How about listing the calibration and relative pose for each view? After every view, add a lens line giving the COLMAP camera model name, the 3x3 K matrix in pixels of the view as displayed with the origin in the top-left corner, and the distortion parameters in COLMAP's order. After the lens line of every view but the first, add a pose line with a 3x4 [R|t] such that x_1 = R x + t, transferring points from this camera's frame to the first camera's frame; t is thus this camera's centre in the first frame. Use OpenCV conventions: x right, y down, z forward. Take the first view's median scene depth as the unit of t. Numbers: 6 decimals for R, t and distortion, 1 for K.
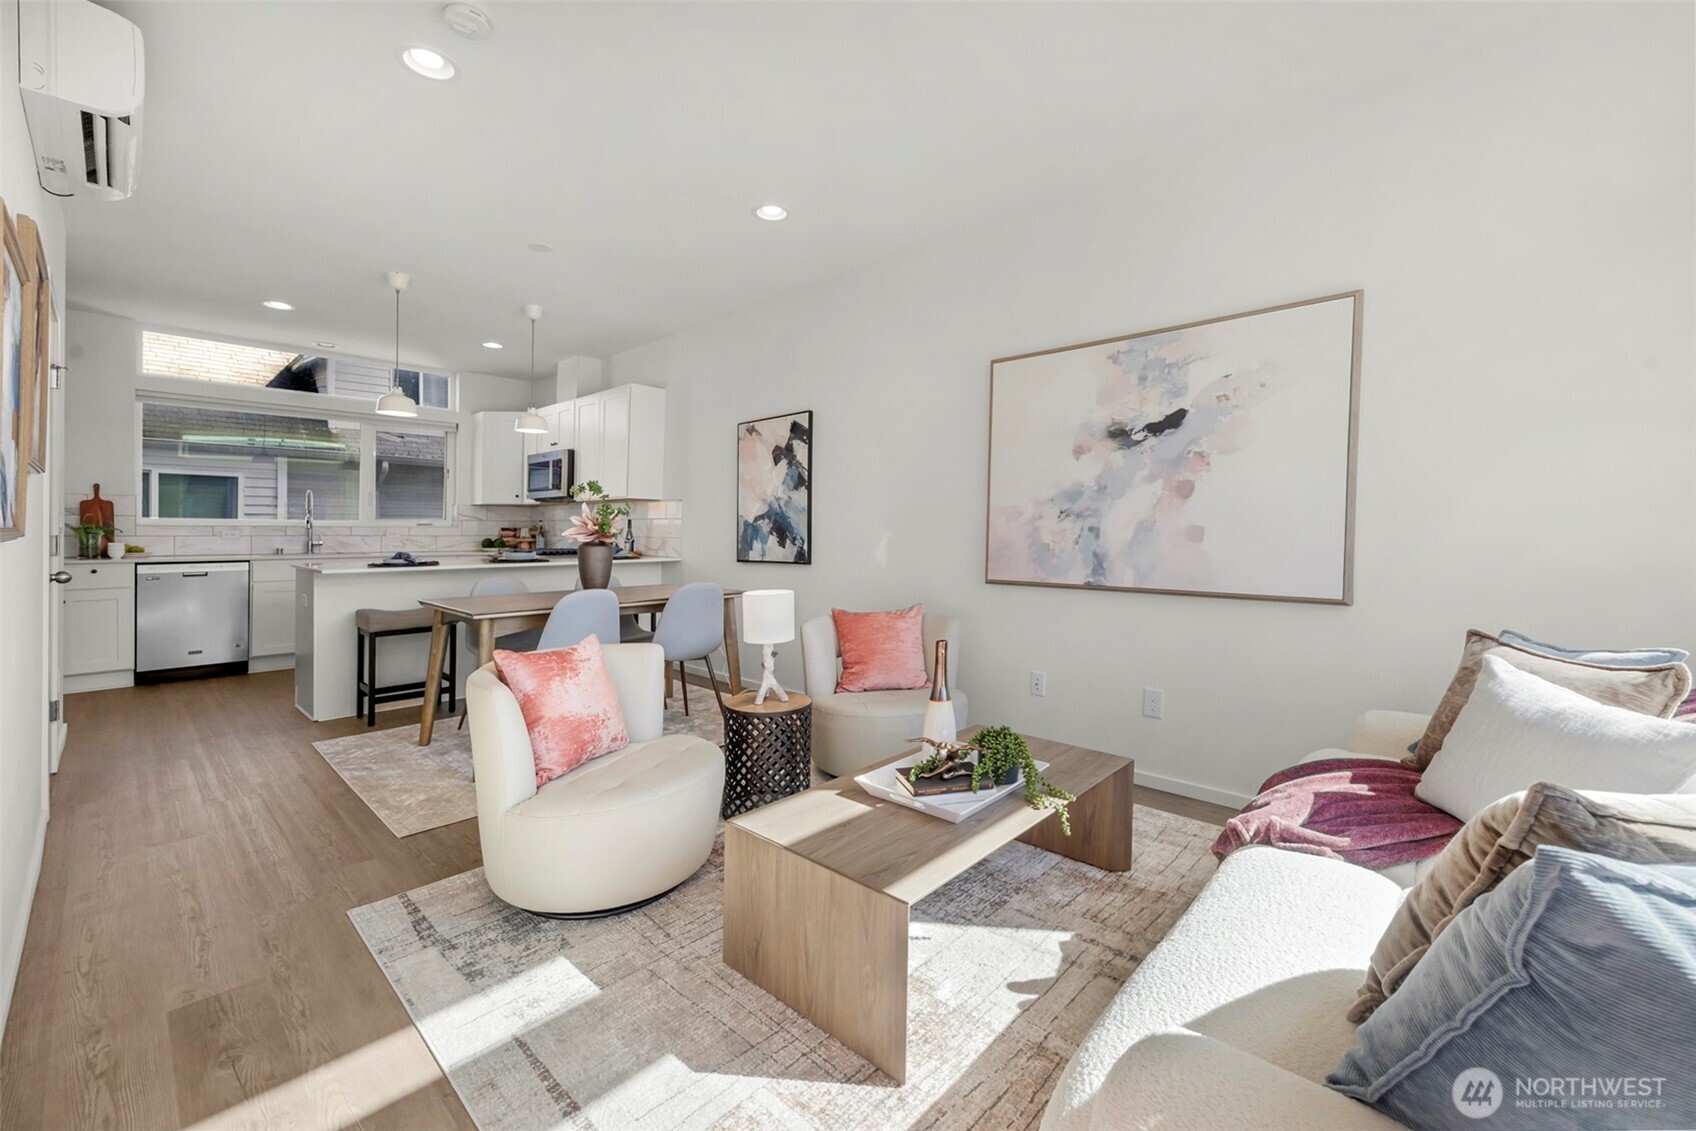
lens RADIAL K [[700.9, 0, 852.1], [0, 700.9, 547.7], [0, 0, 1]] dist [-0.001152, -0.000022]
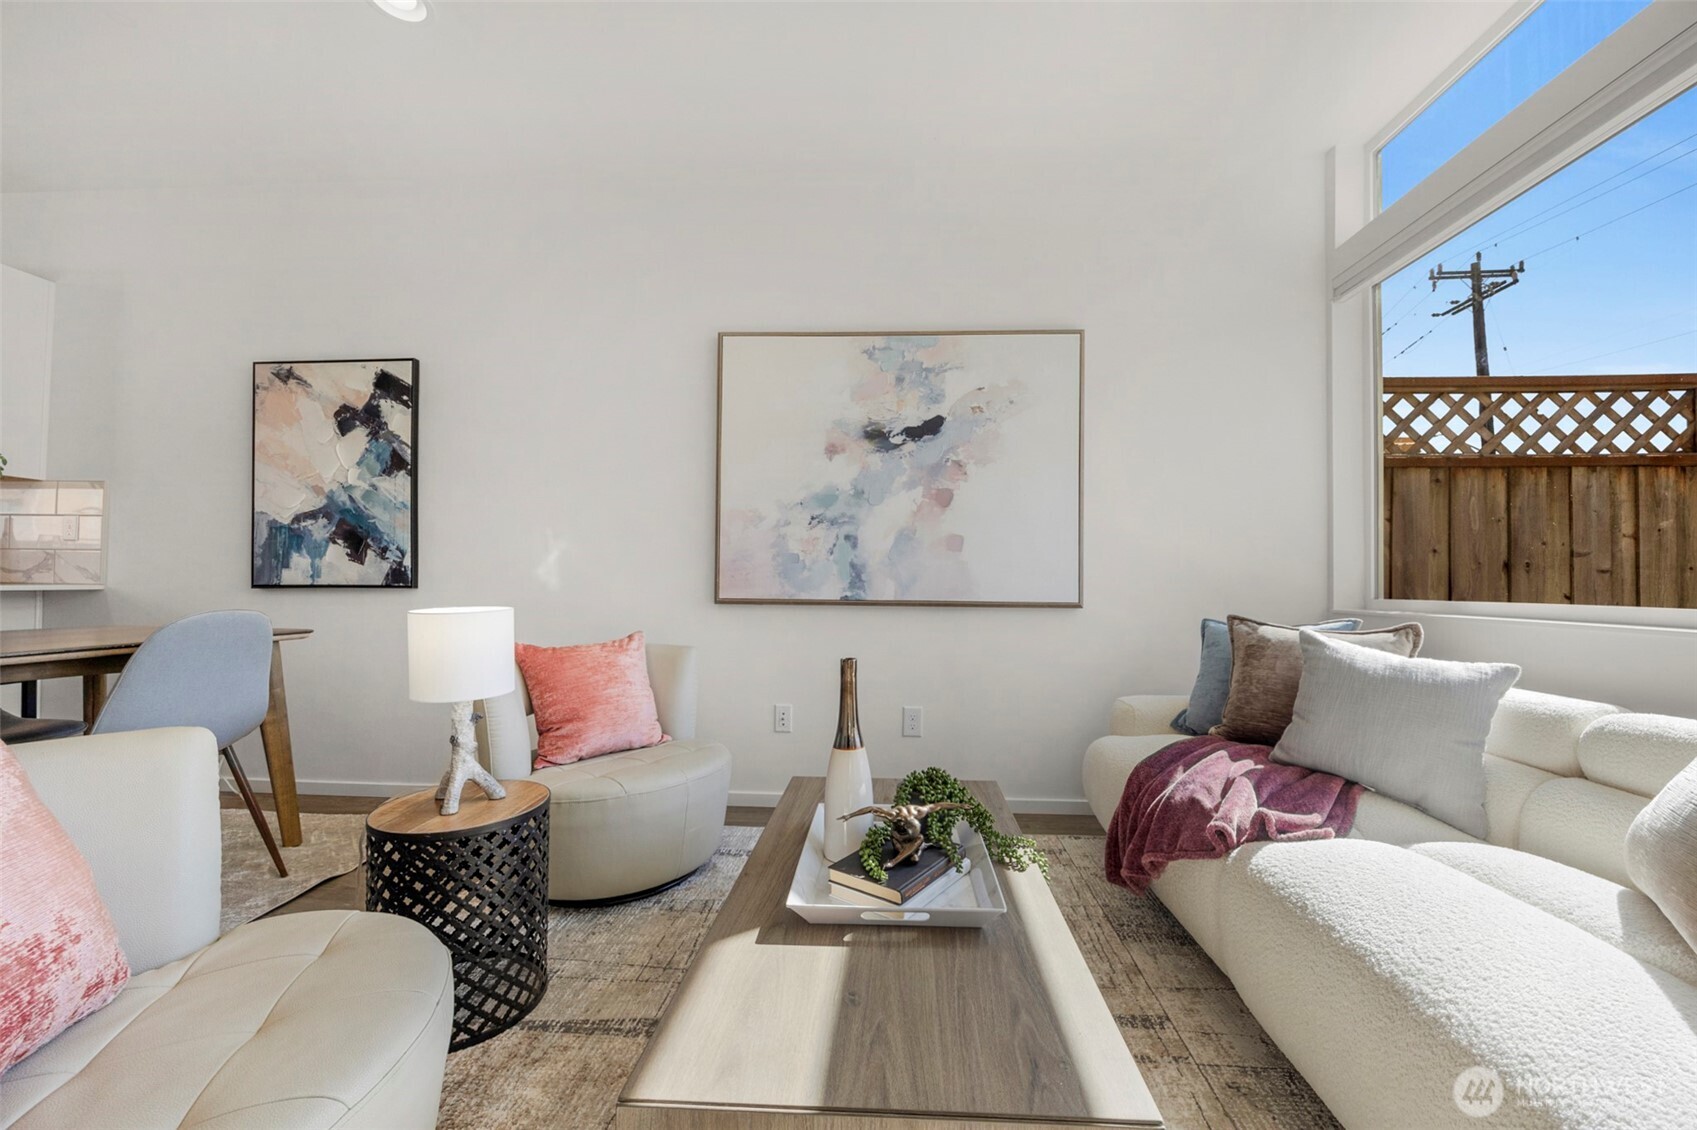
lens RADIAL K [[649.2, 0, 850.7], [0, 649.2, 590.3], [0, 0, 1]] dist [-0.003575, -0.000040]
pose [[0.765170, -0.000085, 0.643829, -0.187662], [0.009873, 0.999884, -0.011602, 0.049609], [-0.643753, 0.015234, 0.765082, 0.348579]]
